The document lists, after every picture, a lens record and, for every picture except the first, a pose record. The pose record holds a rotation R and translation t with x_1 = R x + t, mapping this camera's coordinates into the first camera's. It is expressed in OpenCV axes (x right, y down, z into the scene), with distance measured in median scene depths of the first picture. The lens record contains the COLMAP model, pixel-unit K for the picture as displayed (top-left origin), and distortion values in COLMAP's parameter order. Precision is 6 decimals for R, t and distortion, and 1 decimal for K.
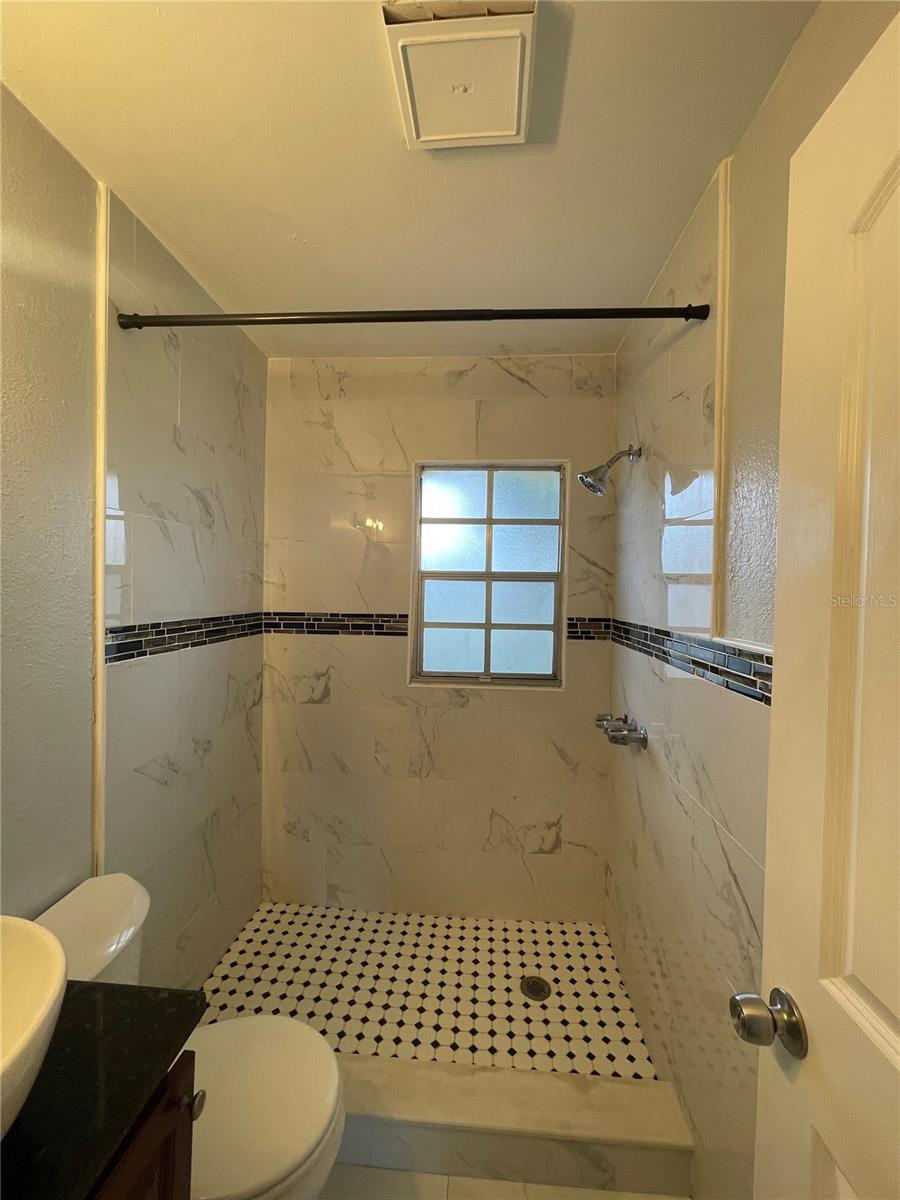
lens RADIAL K [[484.9, 0, 453.3], [0, 484.9, 600.1], [0, 0, 1]] dist [-0.004398, 0.000499]
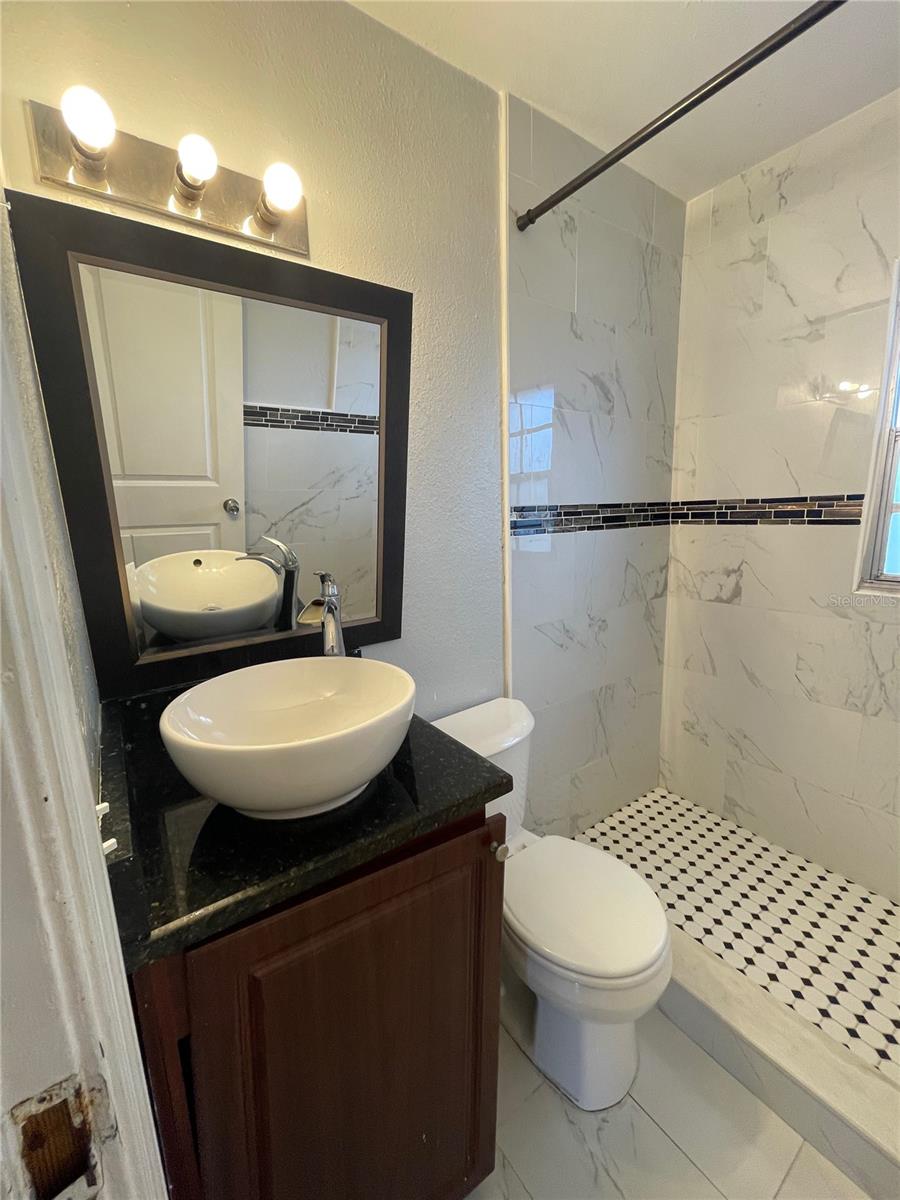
lens RADIAL K [[487.8, 0, 453.1], [0, 487.8, 599.2], [0, 0, 1]] dist [-0.003114, 0.000794]
pose [[0.630631, 0.100121, -0.769598, 0.099137], [0.026258, 0.988323, 0.150093, 0.061856], [0.775639, -0.114861, 0.620638, 0.058005]]
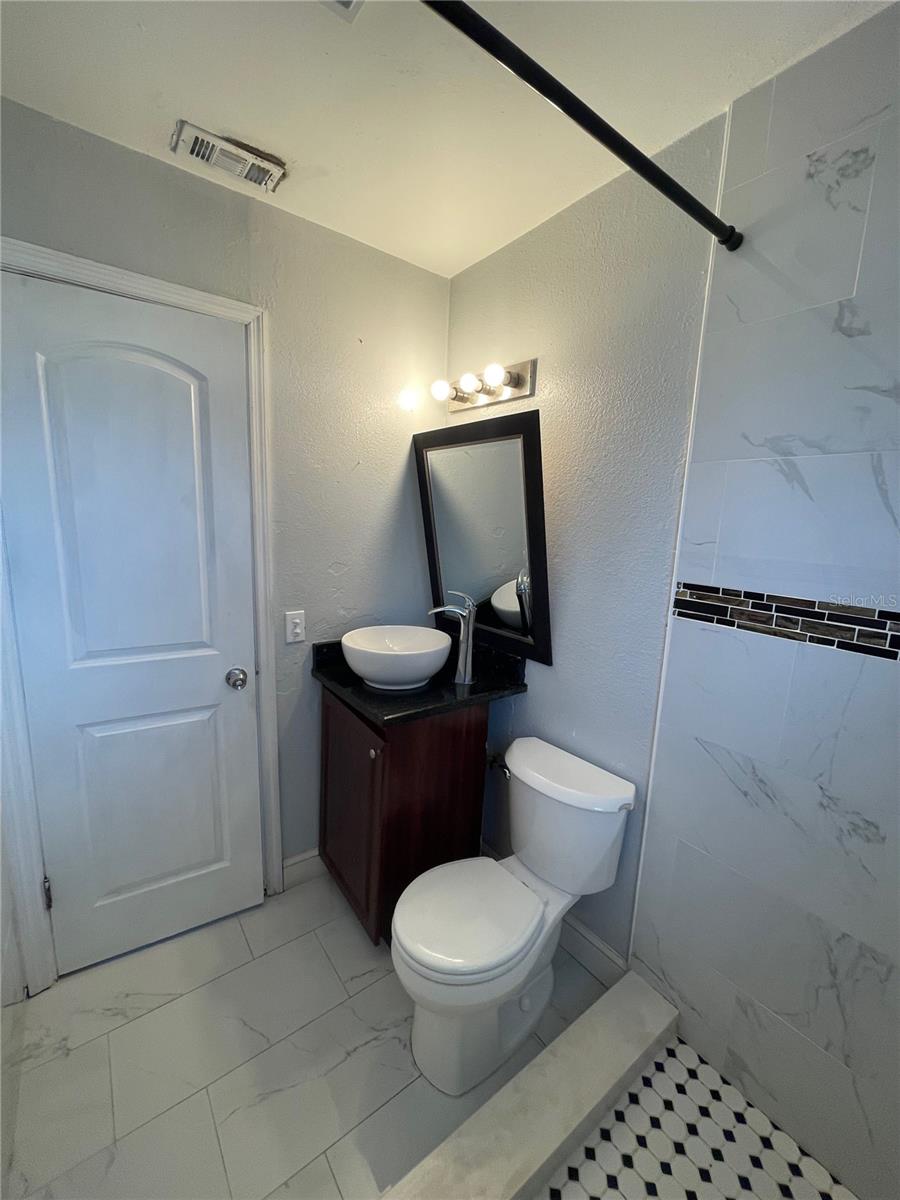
lens RADIAL K [[487.8, 0, 453.1], [0, 487.8, 599.2], [0, 0, 1]] dist [-0.003114, 0.000794]
pose [[-0.759470, 0.062704, -0.647513, 0.204755], [-0.068775, 0.982027, 0.175764, -0.035120], [0.646897, 0.178020, -0.741508, 0.907128]]
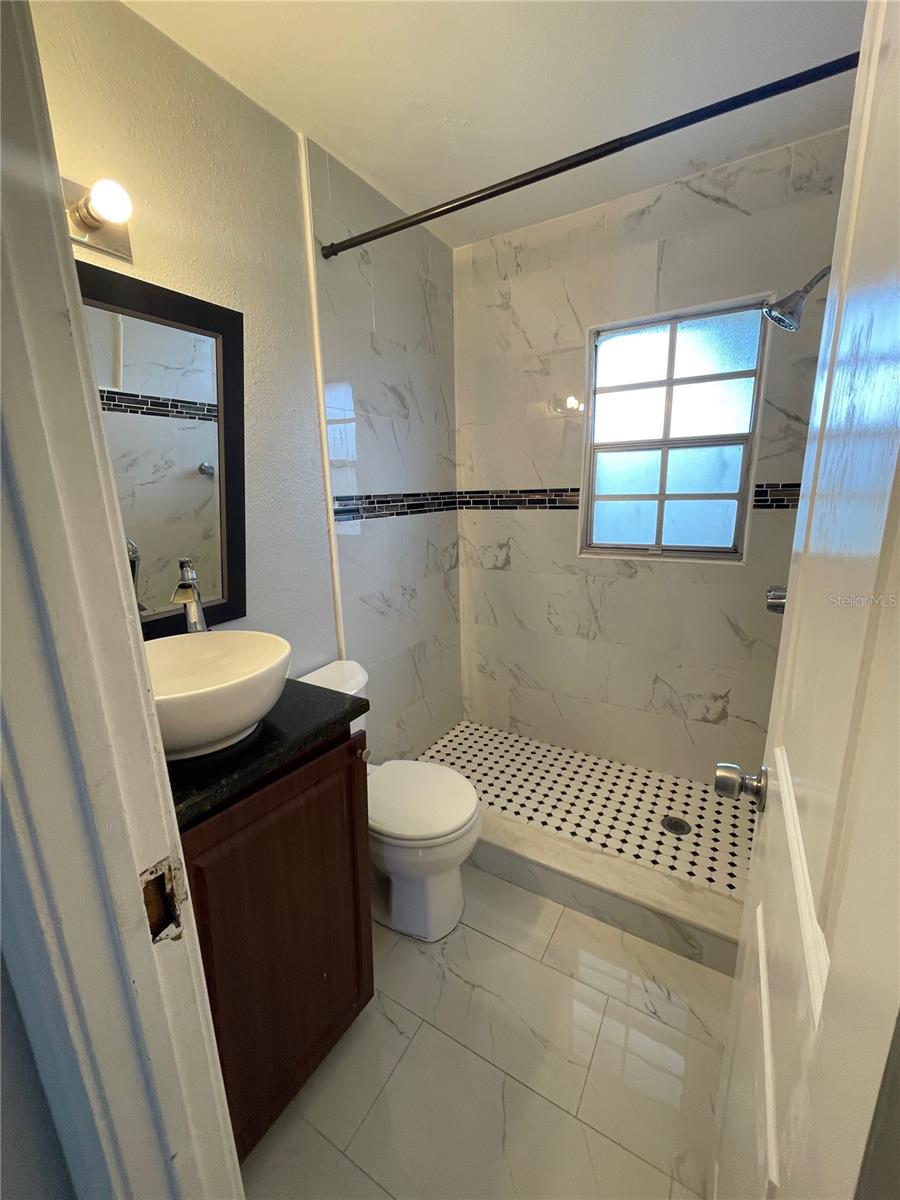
lens RADIAL K [[484.9, 0, 453.3], [0, 484.9, 600.1], [0, 0, 1]] dist [-0.004398, 0.000499]
pose [[0.888732, 0.064231, -0.453905, 0.162833], [0.031436, 0.979266, 0.200125, 0.050581], [0.457348, -0.192127, 0.868286, -0.085093]]
